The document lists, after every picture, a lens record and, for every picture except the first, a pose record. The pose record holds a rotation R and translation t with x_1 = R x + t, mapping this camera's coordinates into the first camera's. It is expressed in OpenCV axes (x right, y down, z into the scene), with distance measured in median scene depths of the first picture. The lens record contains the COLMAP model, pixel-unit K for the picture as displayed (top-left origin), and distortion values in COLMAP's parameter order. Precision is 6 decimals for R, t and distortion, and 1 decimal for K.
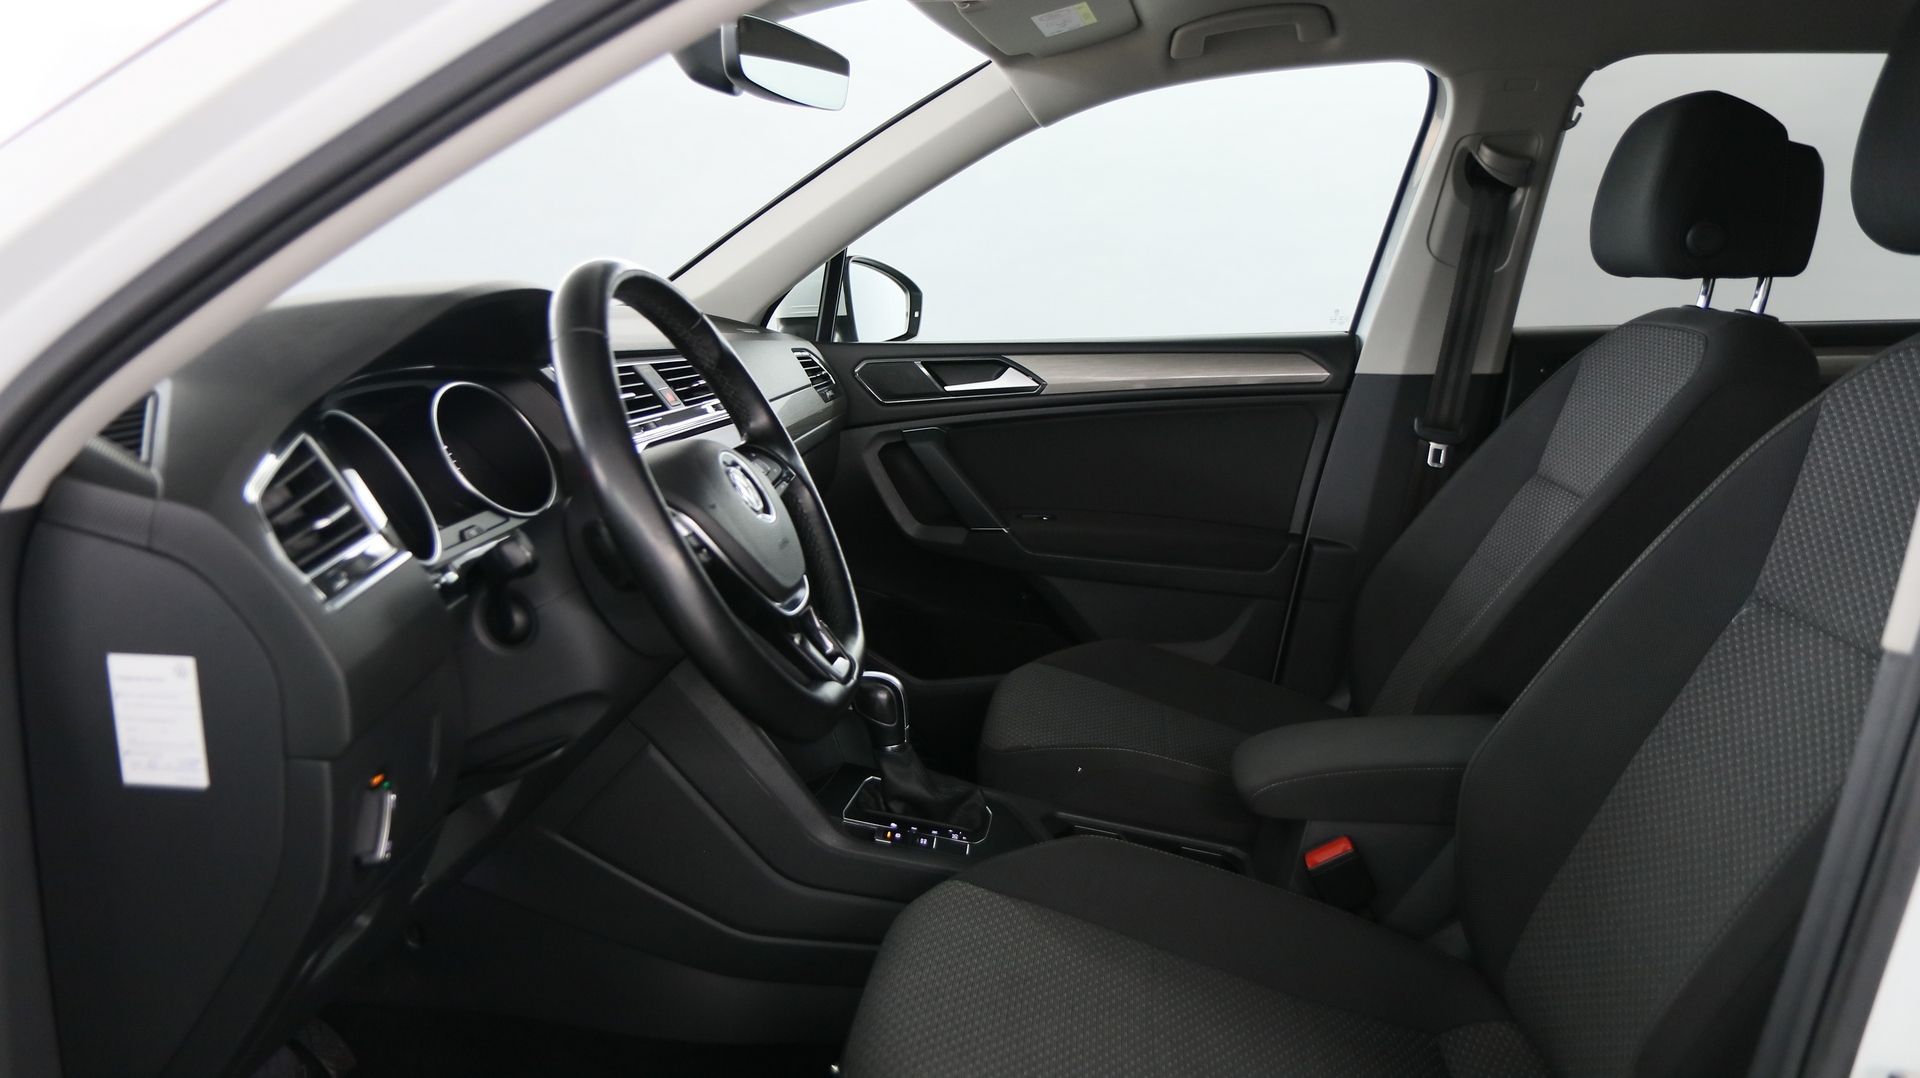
lens RADIAL K [[1448.8, 0, 949.0], [0, 1448.8, 547.4], [0, 0, 1]] dist [-0.020551, 0.005573]
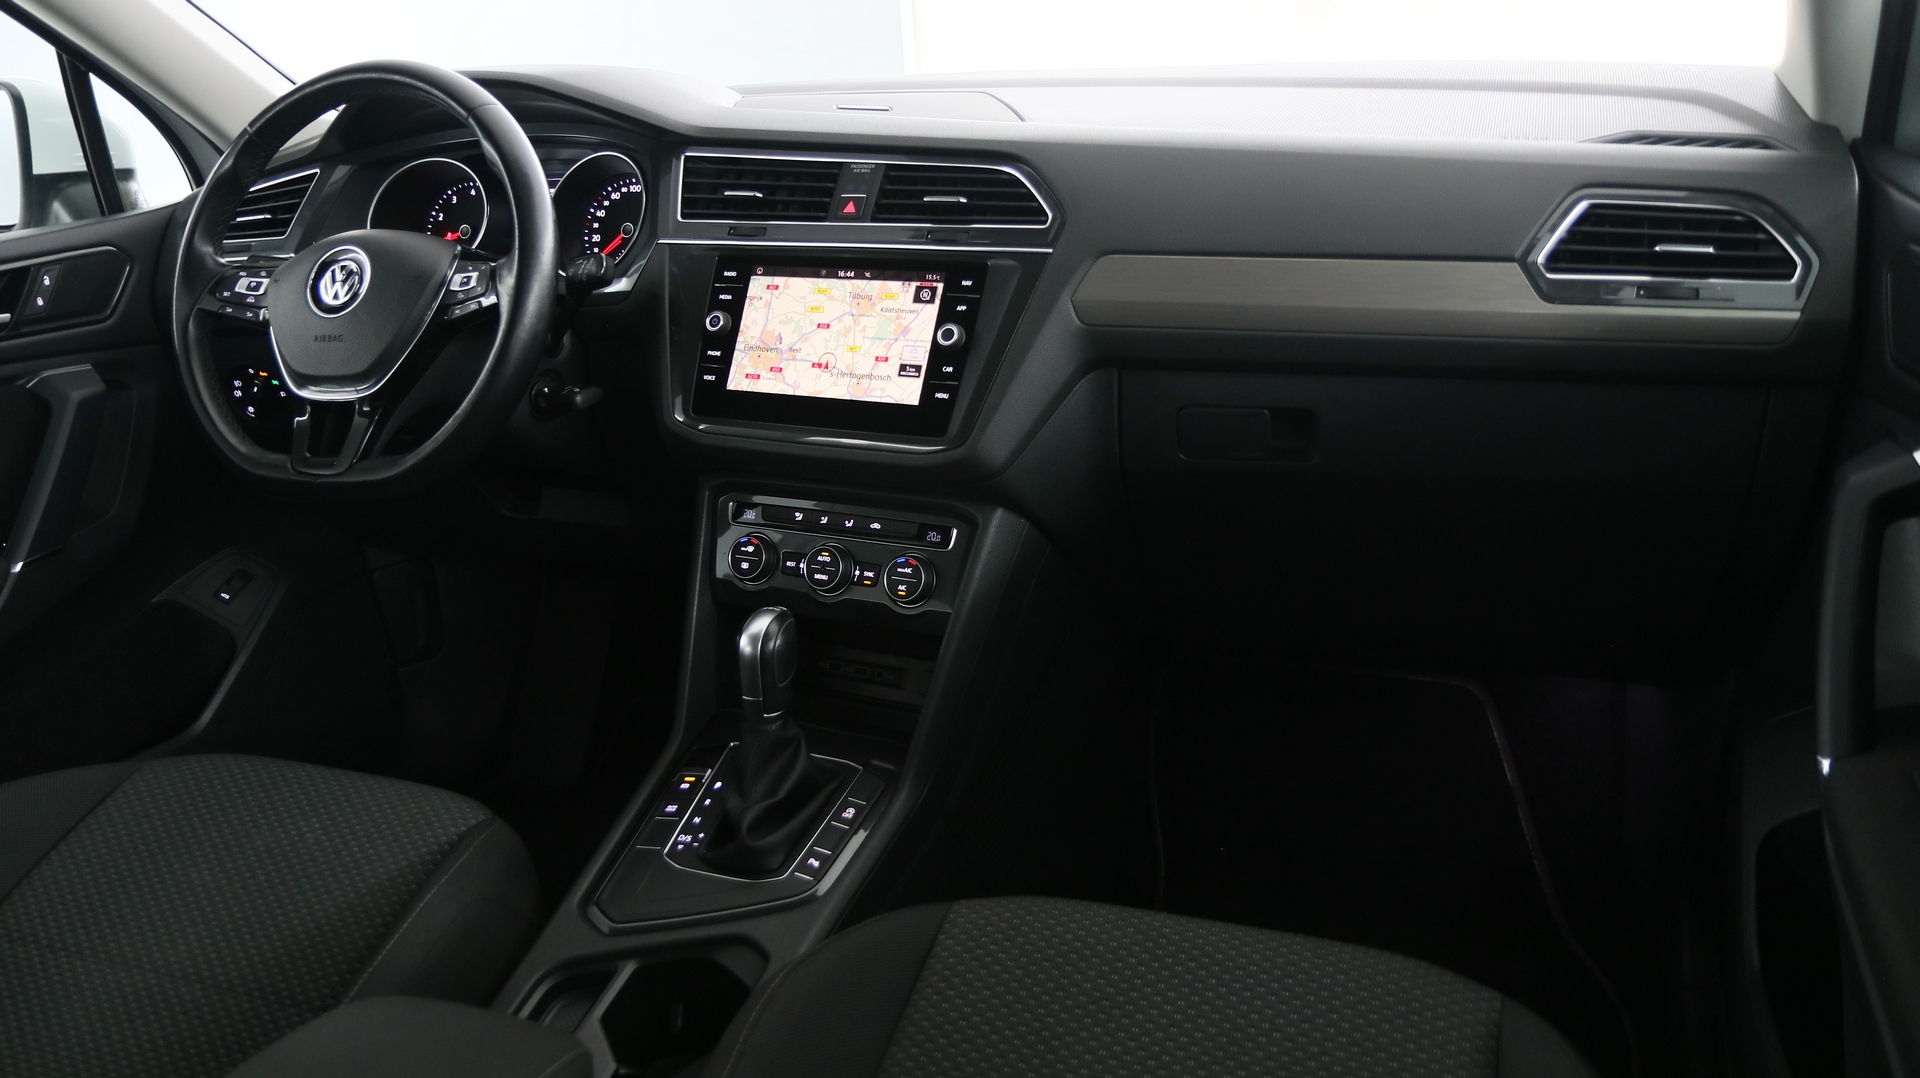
lens RADIAL K [[1448.8, 0, 949.0], [0, 1448.8, 547.4], [0, 0, 1]] dist [-0.020551, 0.005573]
pose [[-0.247321, 0.373133, -0.894206, 0.398580], [-0.131020, 0.901521, 0.412424, -0.182657], [0.960034, 0.219160, -0.174078, 0.825369]]
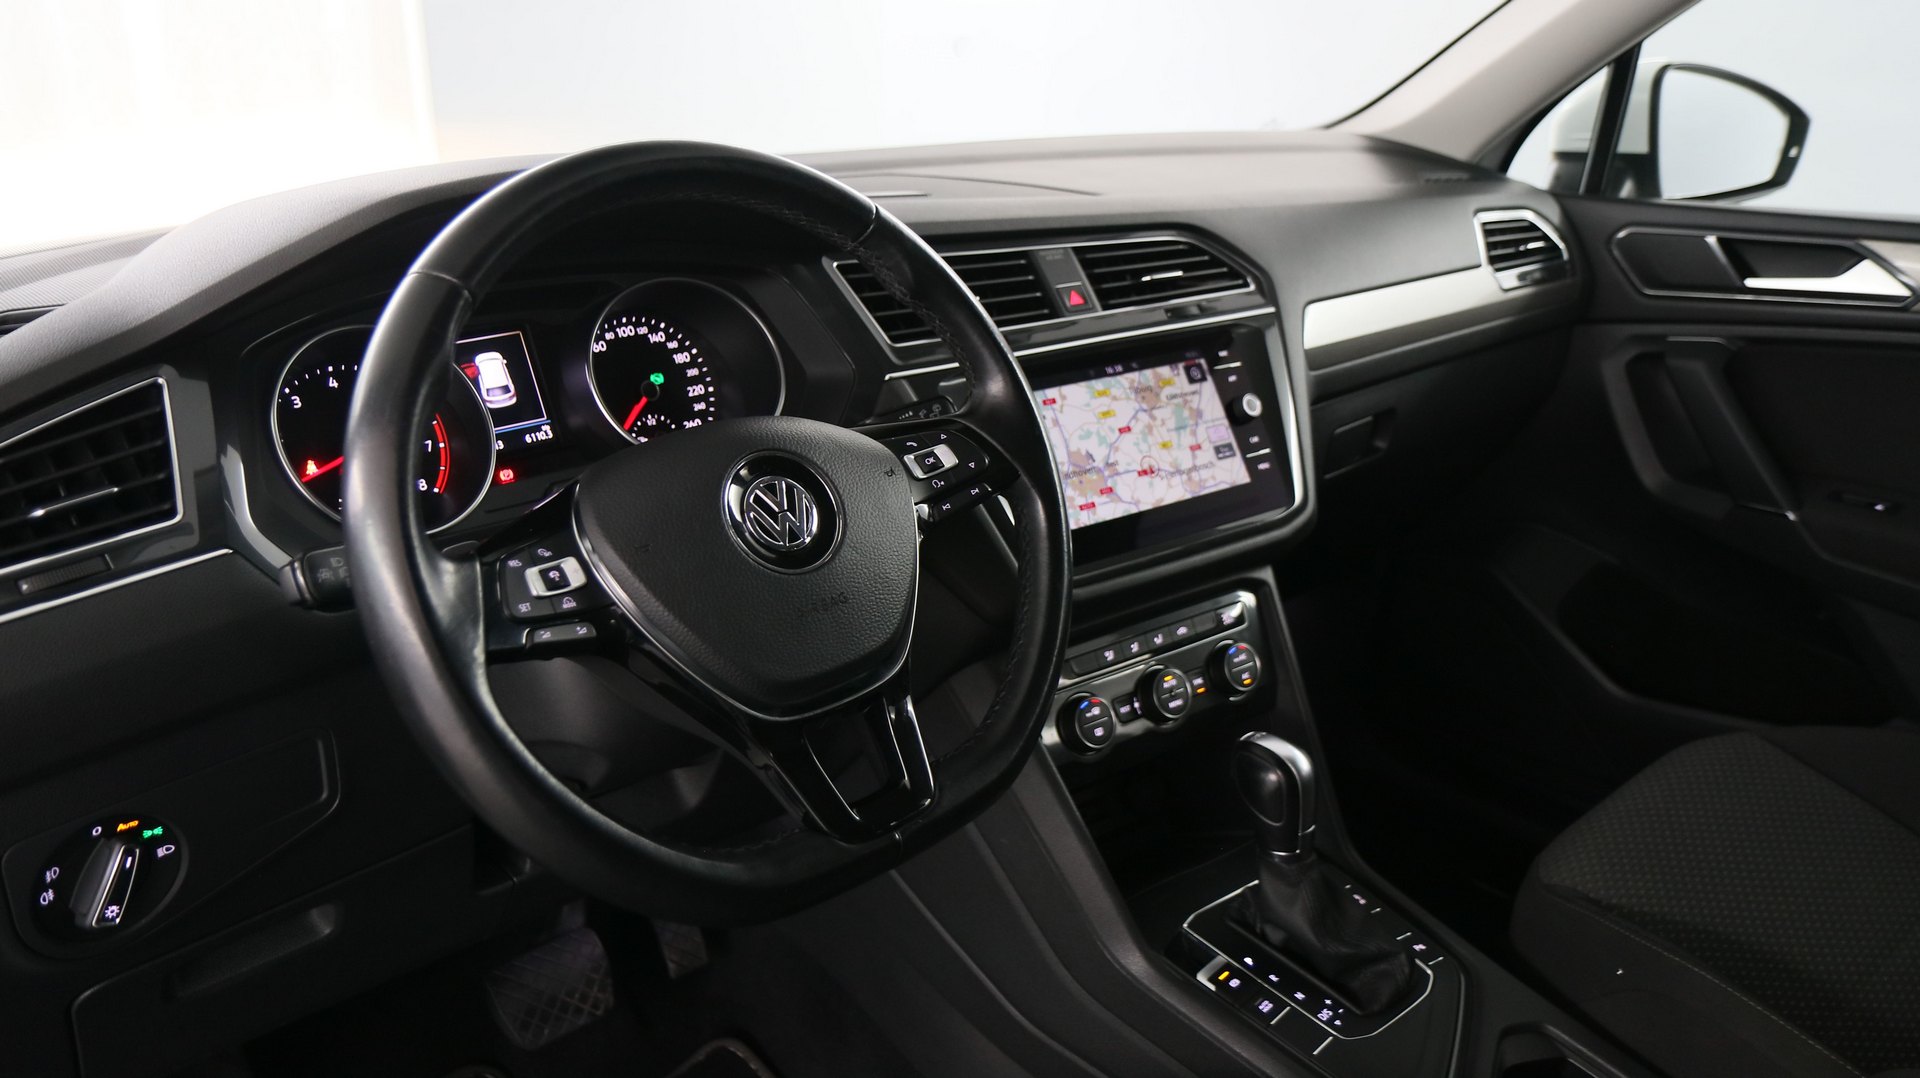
lens RADIAL K [[1448.8, 0, 949.0], [0, 1448.8, 547.4], [0, 0, 1]] dist [-0.020551, 0.005573]
pose [[0.745260, 0.225119, -0.627621, 0.161386], [-0.123278, 0.971574, 0.202106, -0.080206], [0.655278, -0.073250, 0.751828, 0.274055]]
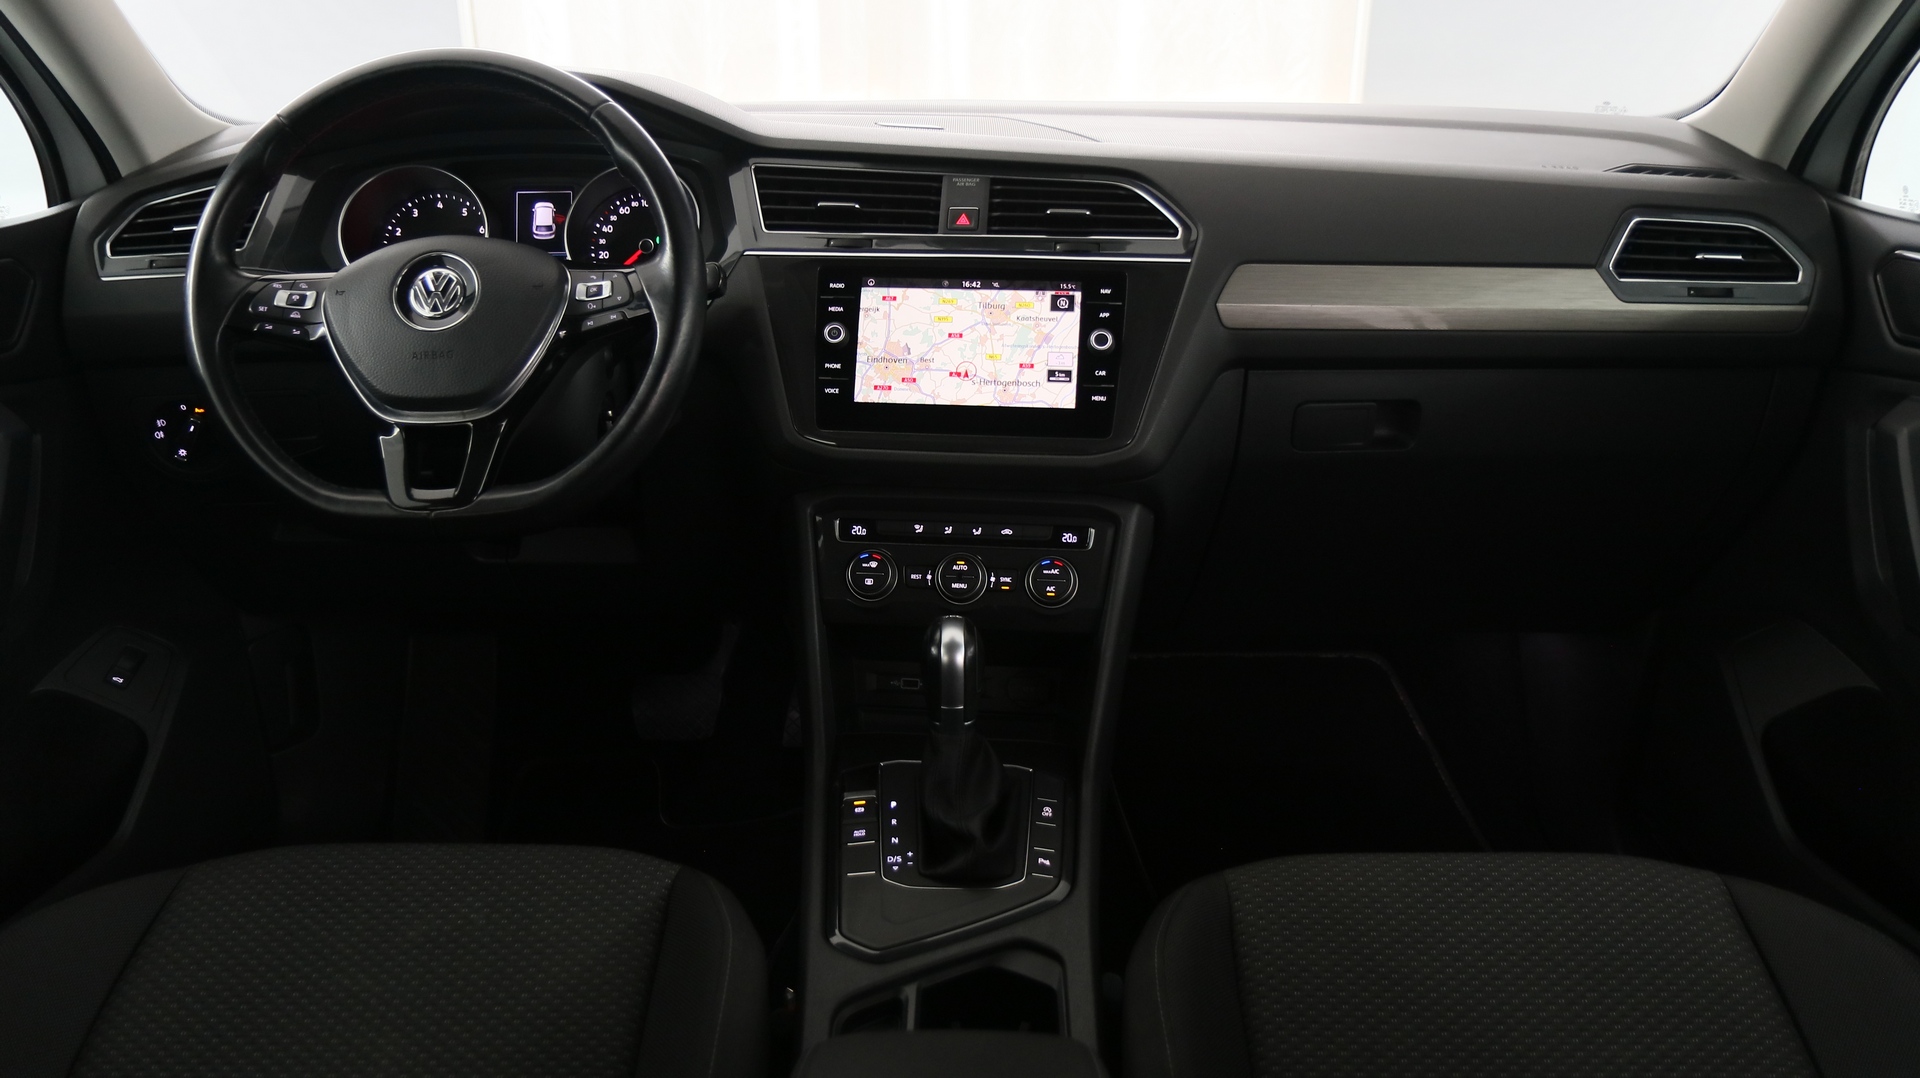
lens RADIAL K [[1448.8, 0, 949.0], [0, 1448.8, 547.4], [0, 0, 1]] dist [-0.020551, 0.005573]
pose [[0.103070, 0.341464, -0.934226, 0.431232], [-0.196944, 0.927640, 0.317328, -0.126844], [0.974982, 0.151283, 0.162861, 0.590753]]
